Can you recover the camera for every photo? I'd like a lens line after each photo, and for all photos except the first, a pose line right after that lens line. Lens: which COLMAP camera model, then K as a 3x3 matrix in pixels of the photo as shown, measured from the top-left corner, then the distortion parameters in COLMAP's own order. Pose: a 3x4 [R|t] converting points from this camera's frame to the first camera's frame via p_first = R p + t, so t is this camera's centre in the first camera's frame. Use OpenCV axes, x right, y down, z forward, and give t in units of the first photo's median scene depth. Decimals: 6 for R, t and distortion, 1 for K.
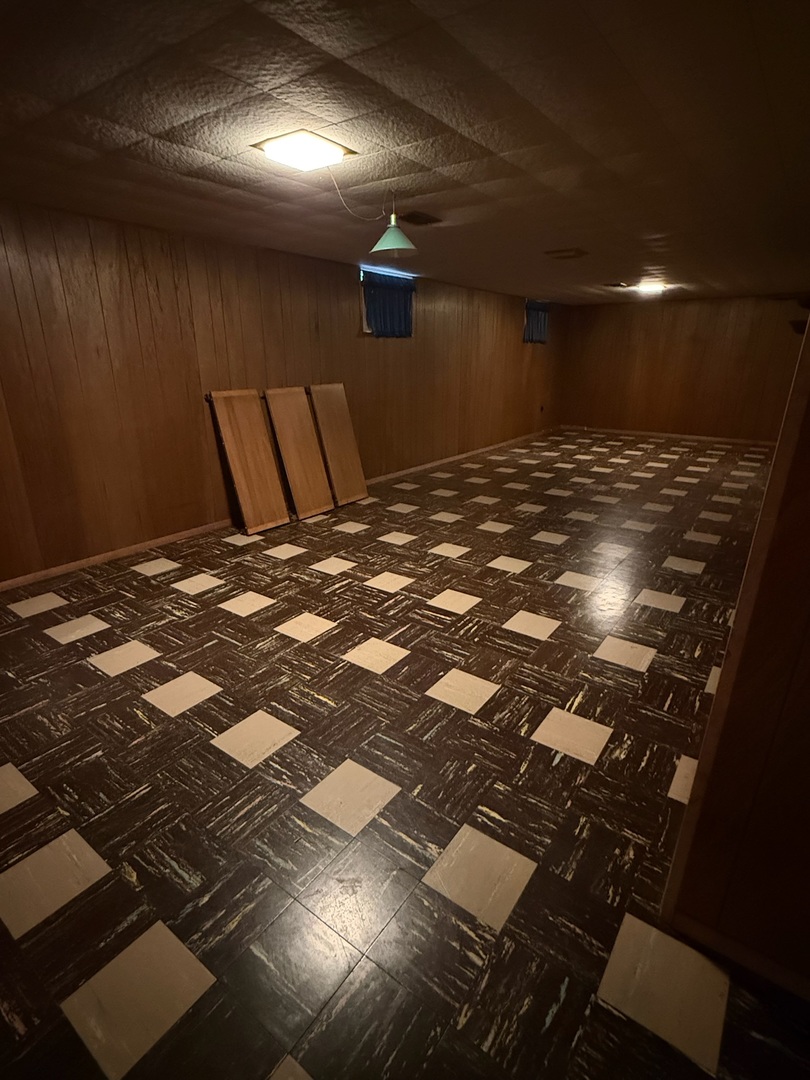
lens RADIAL K [[534.3, 0, 404.4], [0, 534.3, 541.4], [0, 0, 1]] dist [-0.000432, 0.001534]
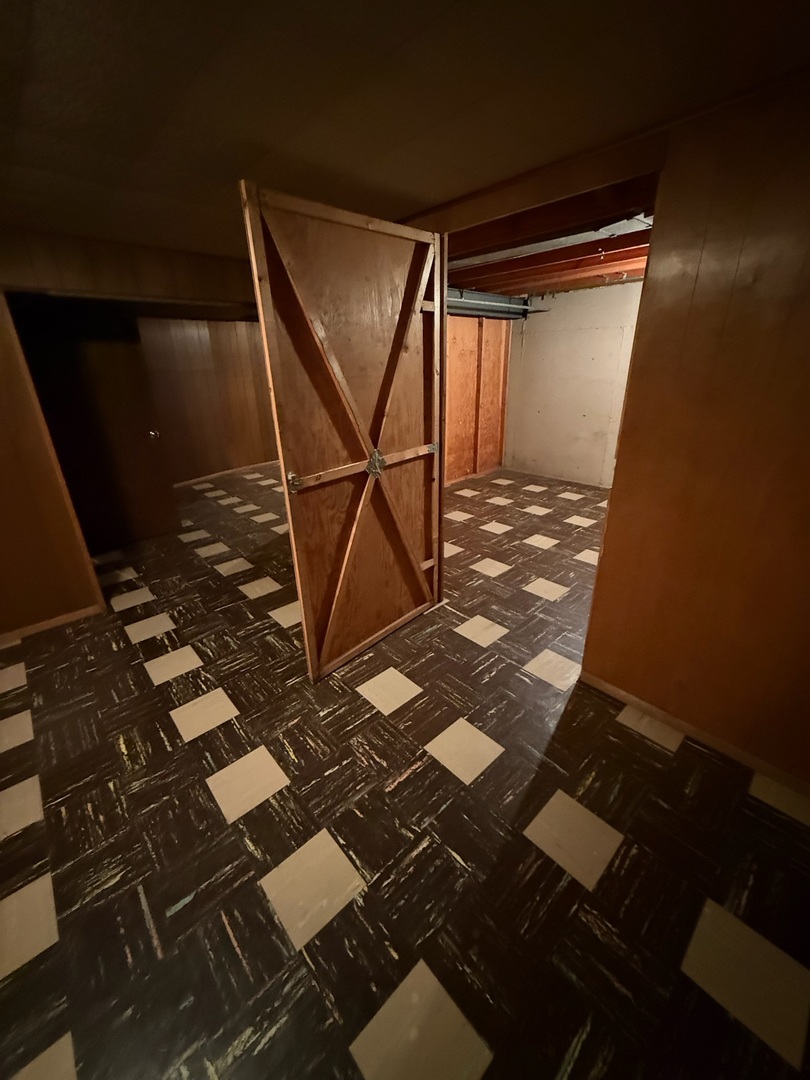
lens RADIAL K [[429.4, 0, 405.4], [0, 429.4, 539.4], [0, 0, 1]] dist [-0.001174, 0.000553]
pose [[-0.978861, -0.056049, 0.196696, -0.870347], [0.089500, 0.747363, 0.658360, -0.520201], [-0.183904, 0.662047, -0.726548, 1.320692]]
